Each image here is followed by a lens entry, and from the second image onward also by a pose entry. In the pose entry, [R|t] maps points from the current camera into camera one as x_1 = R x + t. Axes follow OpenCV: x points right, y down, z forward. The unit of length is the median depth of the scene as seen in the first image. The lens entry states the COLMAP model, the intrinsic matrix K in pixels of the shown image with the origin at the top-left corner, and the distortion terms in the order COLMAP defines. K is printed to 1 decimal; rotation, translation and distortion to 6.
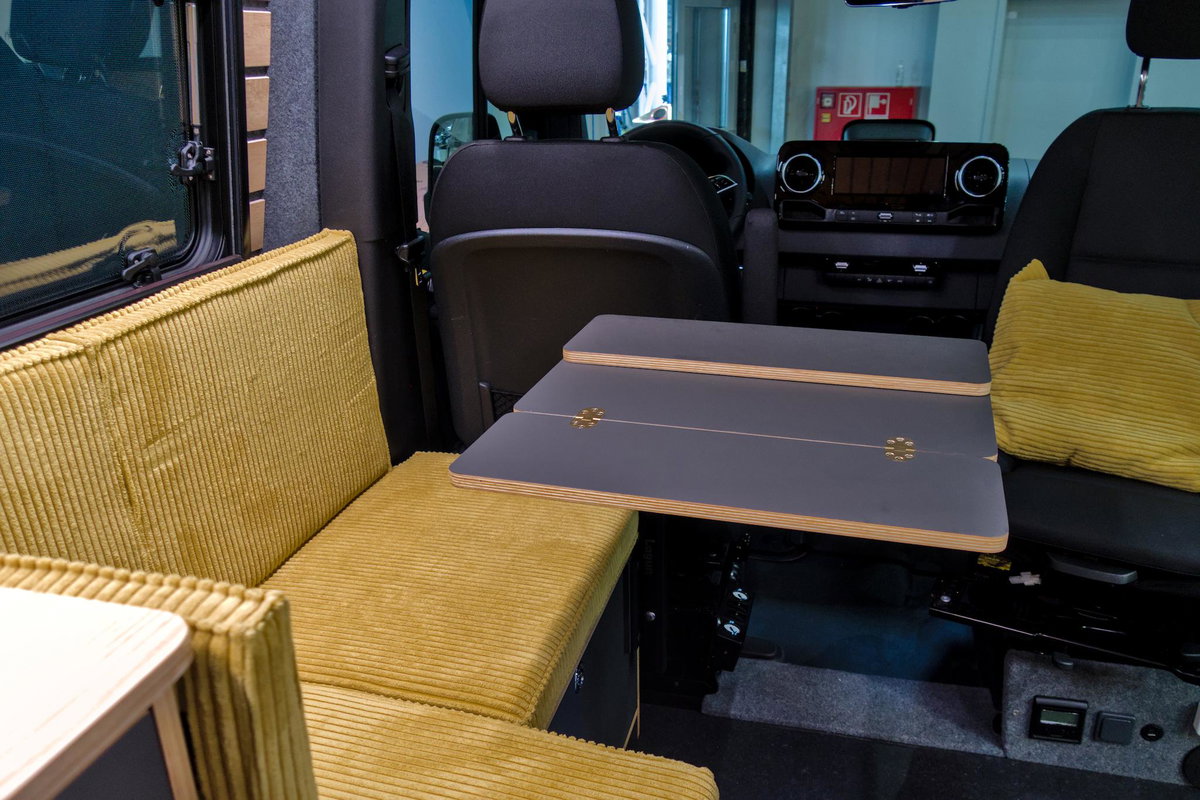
lens RADIAL K [[978.2, 0, 597.2], [0, 978.2, 441.9], [0, 0, 1]] dist [-0.027301, 0.003435]
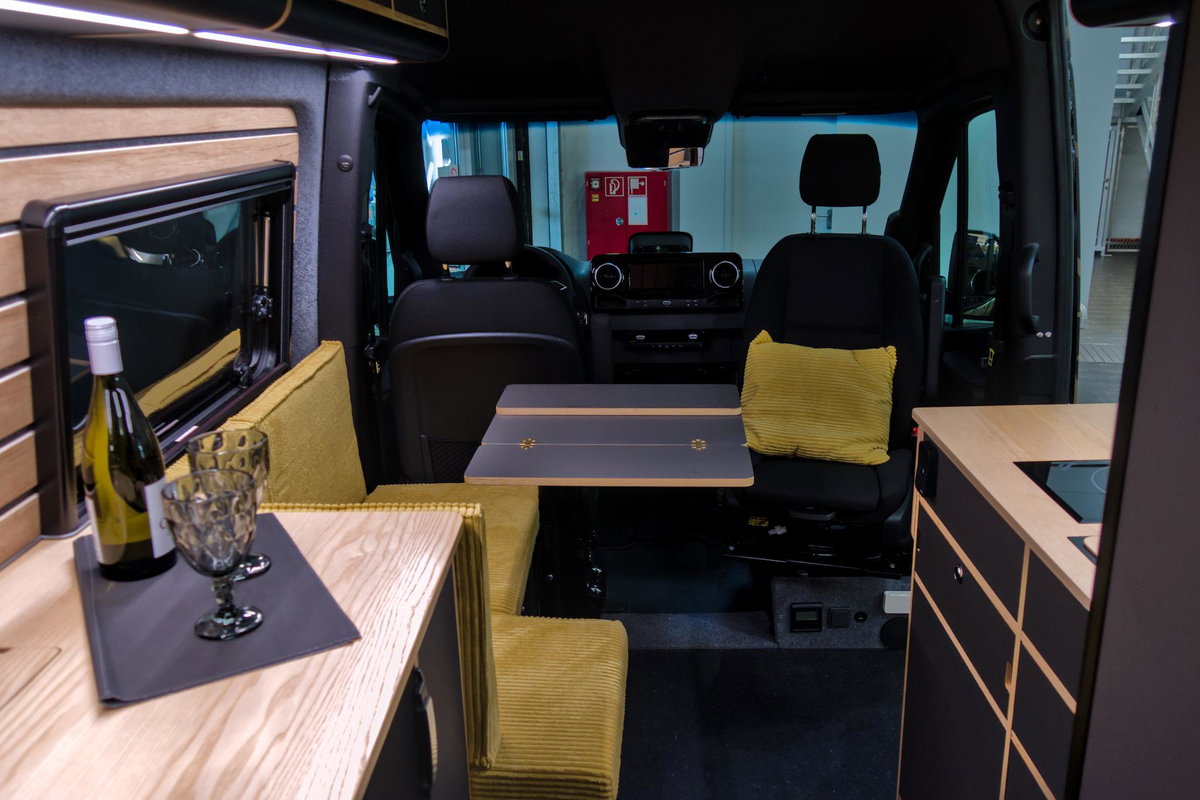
lens RADIAL K [[1000.9, 0, 600.0], [0, 1000.9, 400.0], [0, 0, 1]] dist [-0.128229, 0.001093]
pose [[0.971524, -0.071291, 0.225963, -0.191687], [0.093538, 0.991601, -0.089316, 0.047222], [-0.217698, 0.107909, 0.970033, -0.529815]]
